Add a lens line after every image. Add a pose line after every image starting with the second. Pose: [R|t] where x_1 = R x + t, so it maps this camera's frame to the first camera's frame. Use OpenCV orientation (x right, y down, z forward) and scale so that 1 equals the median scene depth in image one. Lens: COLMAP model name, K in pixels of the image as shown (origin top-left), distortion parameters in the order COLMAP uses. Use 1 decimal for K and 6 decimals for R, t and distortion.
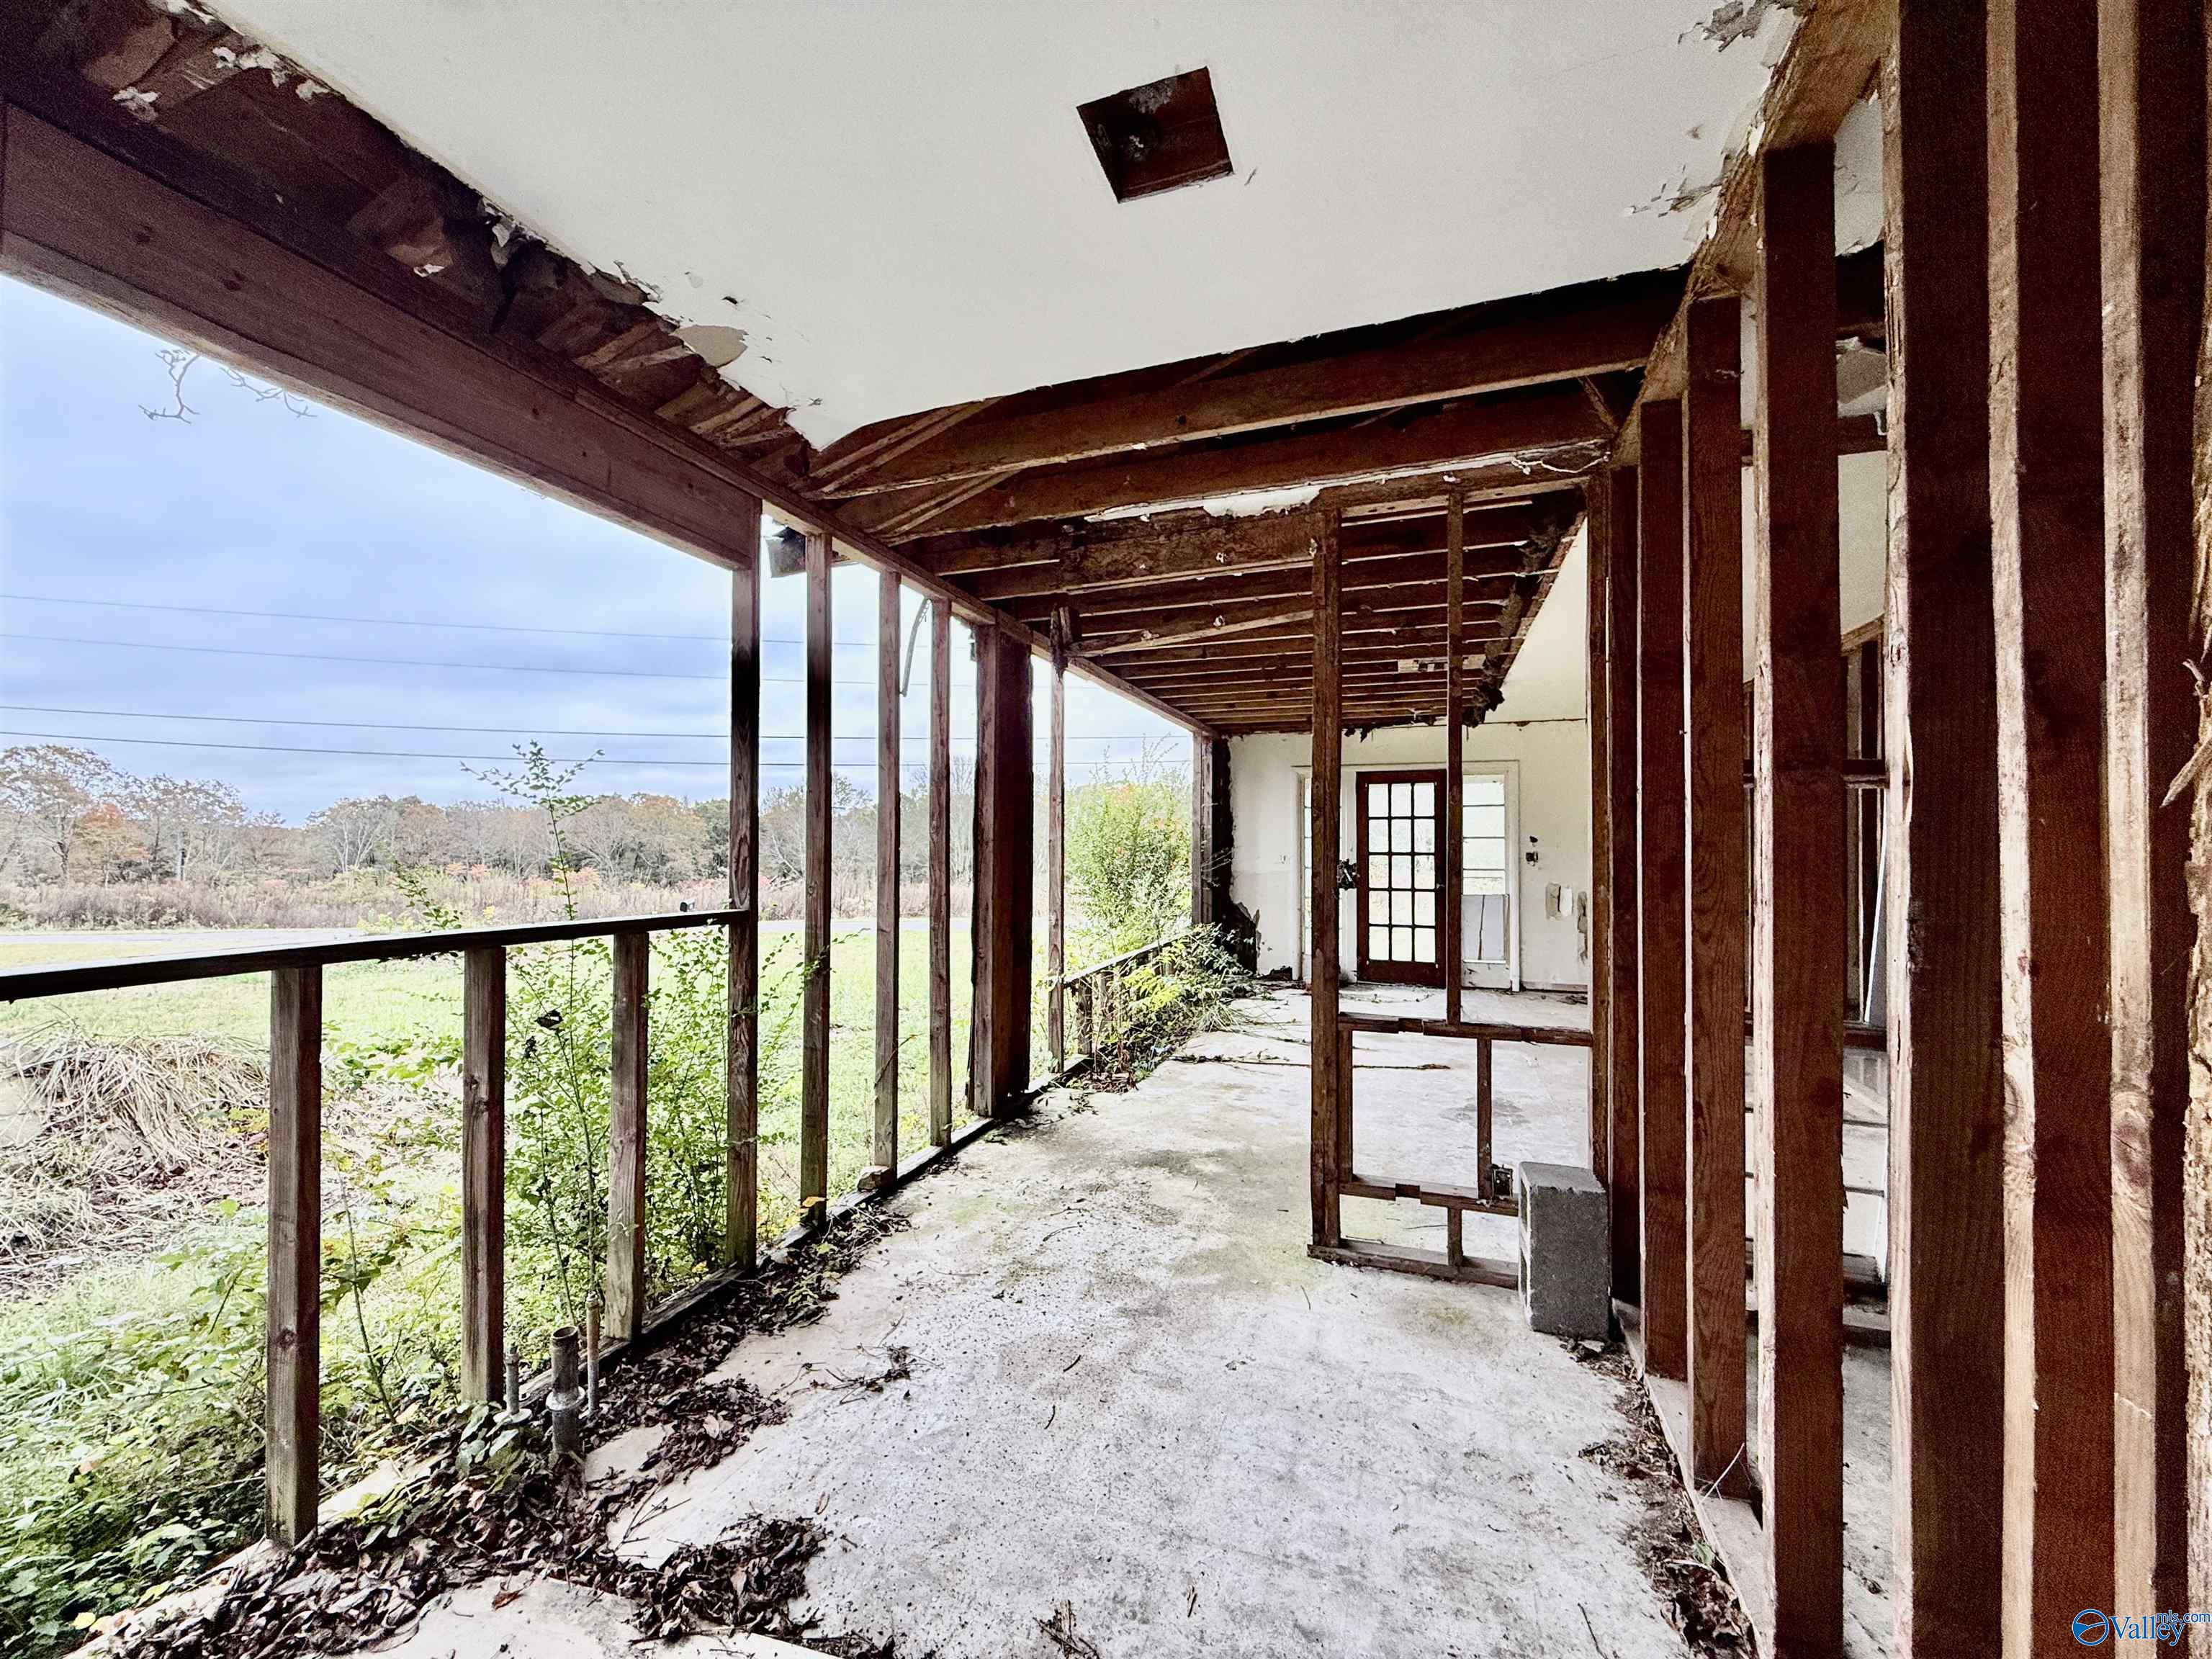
lens RADIAL K [[878.7, 0, 1101.3], [0, 878.7, 836.6], [0, 0, 1]] dist [-0.000278, 0.000174]
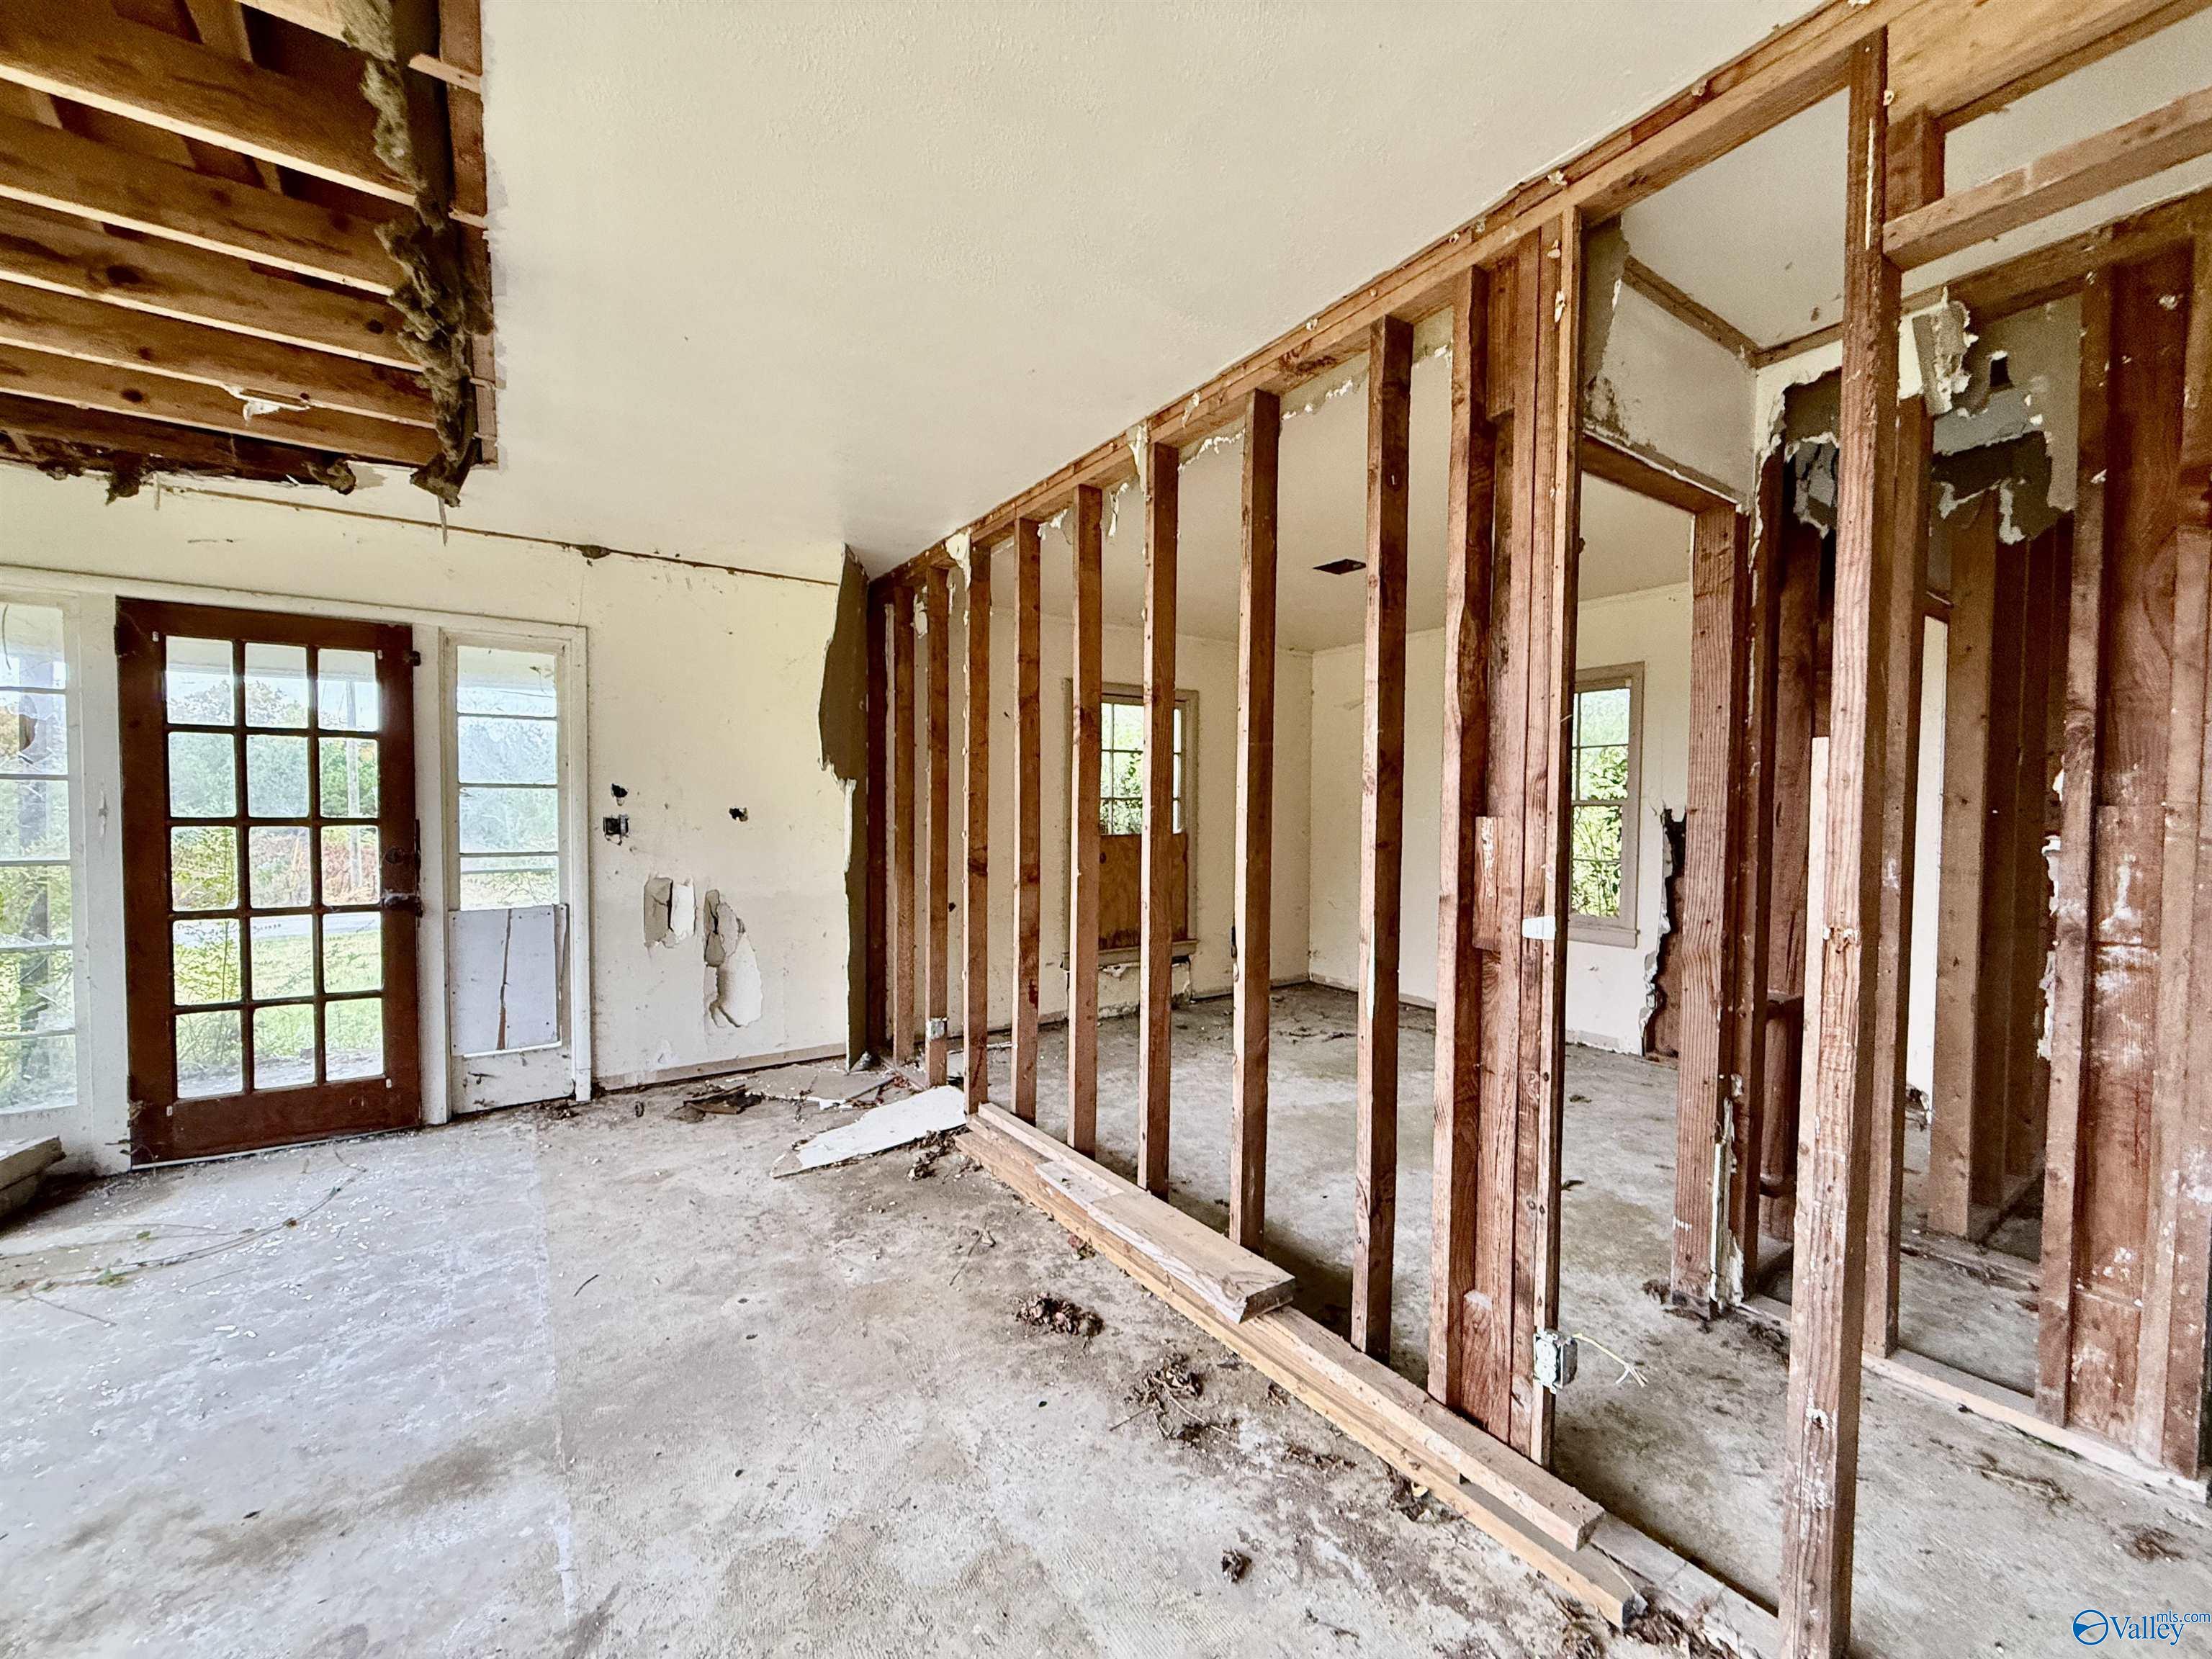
lens RADIAL K [[878.7, 0, 1101.3], [0, 878.7, 836.6], [0, 0, 1]] dist [-0.000278, 0.000174]
pose [[0.588833, -0.020961, 0.807983, 0.250356], [-0.013791, 0.999258, 0.035974, 0.007308], [-0.808137, -0.032326, 0.588107, 0.485601]]
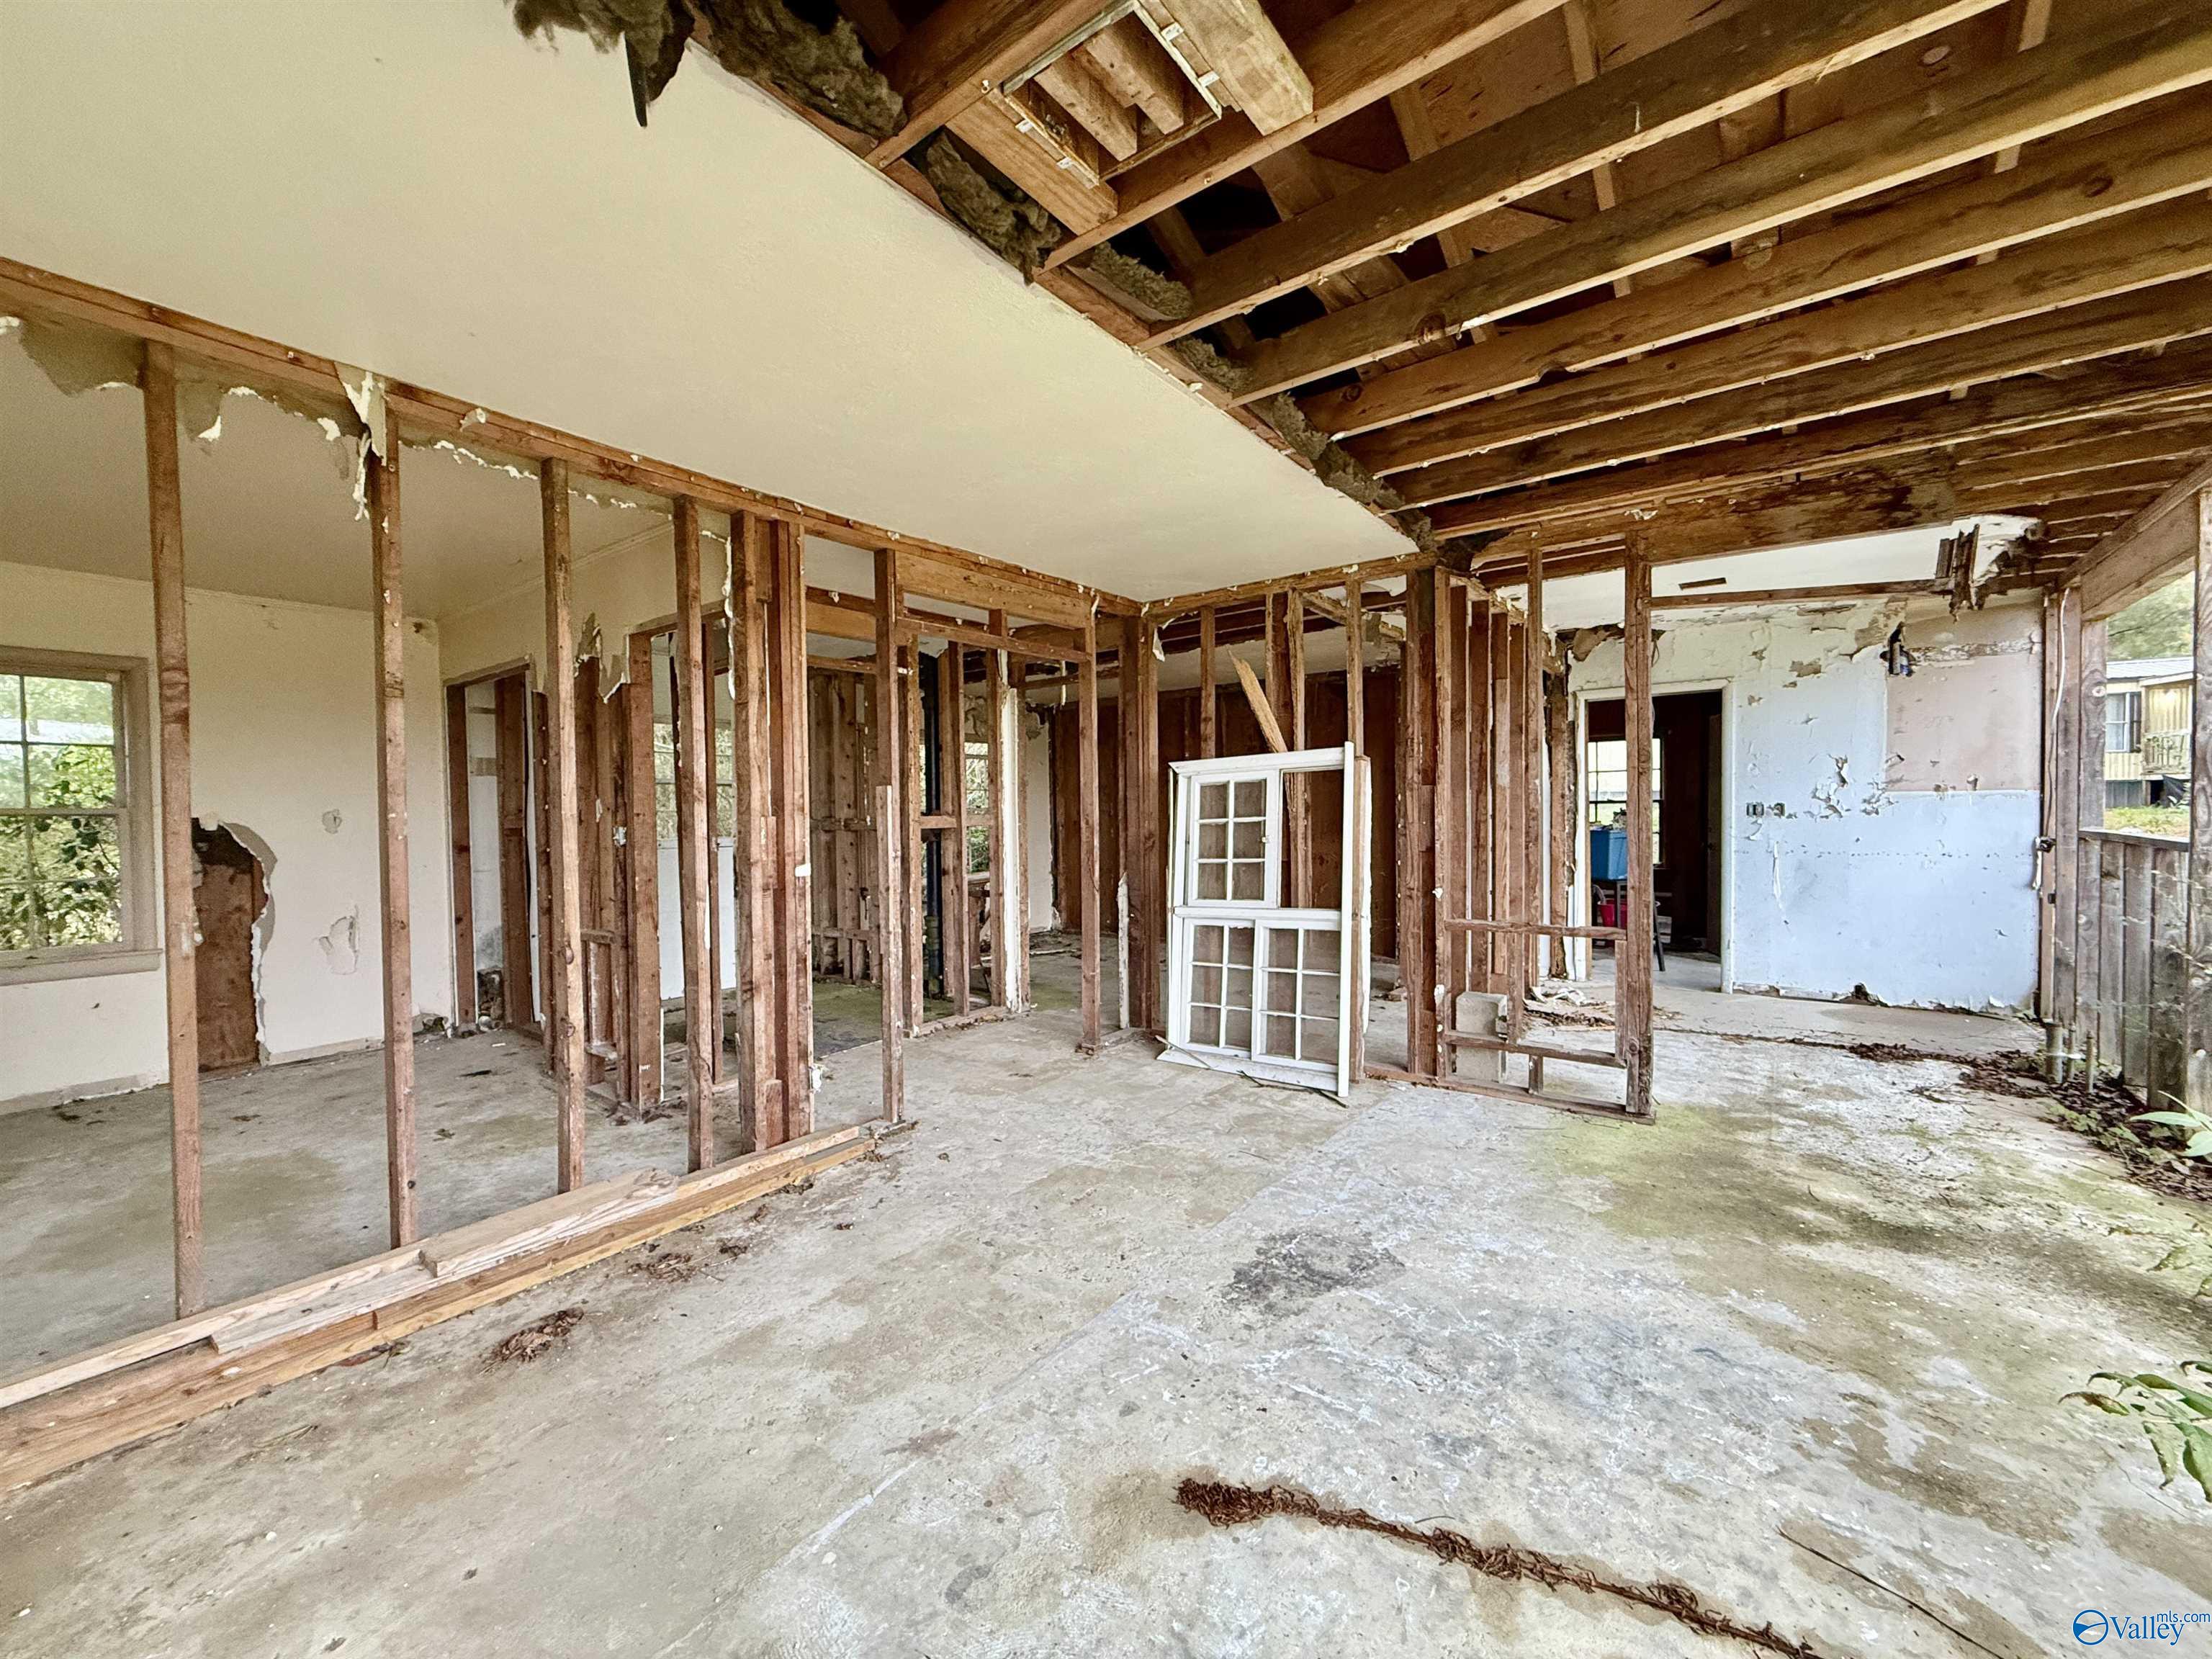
lens RADIAL K [[878.7, 0, 1101.3], [0, 878.7, 836.6], [0, 0, 1]] dist [-0.000278, 0.000174]
pose [[-0.951210, 0.004567, 0.308511, 0.213707], [0.011148, 0.999746, 0.019575, 0.011731], [-0.308344, 0.022059, -0.951019, 0.864468]]
